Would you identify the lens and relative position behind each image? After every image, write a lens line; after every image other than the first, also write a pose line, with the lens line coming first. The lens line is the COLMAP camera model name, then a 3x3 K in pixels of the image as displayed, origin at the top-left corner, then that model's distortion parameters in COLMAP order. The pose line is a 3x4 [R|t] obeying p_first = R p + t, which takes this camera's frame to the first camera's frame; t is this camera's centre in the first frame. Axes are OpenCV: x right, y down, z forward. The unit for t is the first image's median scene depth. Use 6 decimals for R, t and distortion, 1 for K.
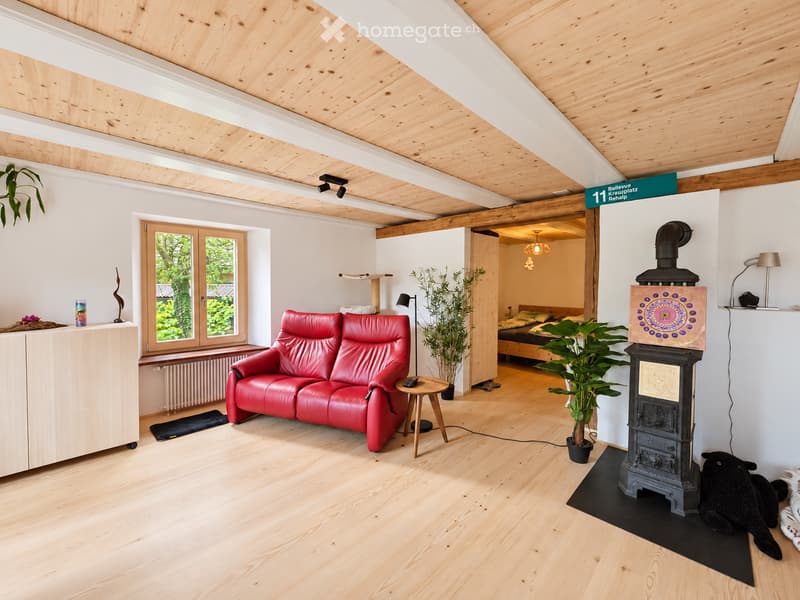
lens RADIAL K [[326.0, 0, 406.0], [0, 326.0, 294.9], [0, 0, 1]] dist [0.002065, 0.000413]
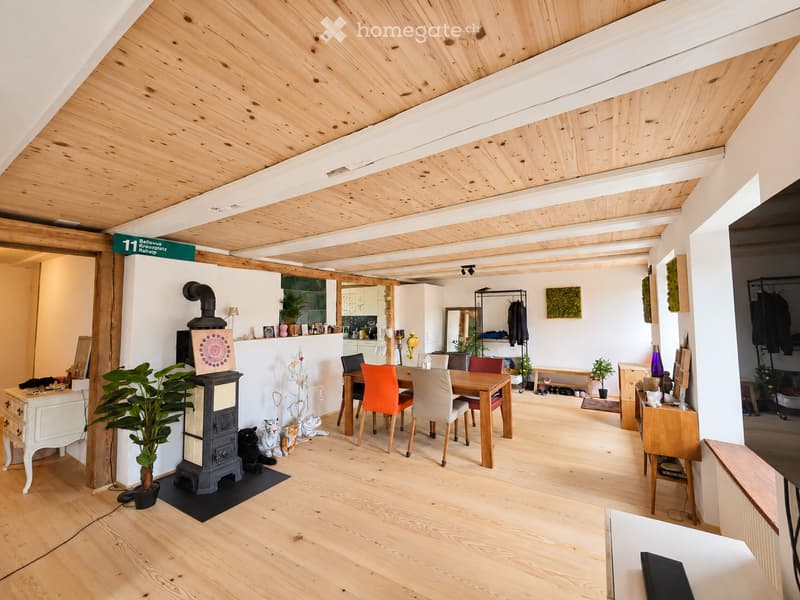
lens RADIAL K [[326.0, 0, 403.8], [0, 326.0, 298.4], [0, 0, 1]] dist [0.002065, 0.000413]
pose [[-0.219700, 0.052453, 0.974156, -0.762845], [0.039890, 0.998201, -0.044752, -0.065157], [-0.974752, 0.029027, -0.221397, 0.494660]]
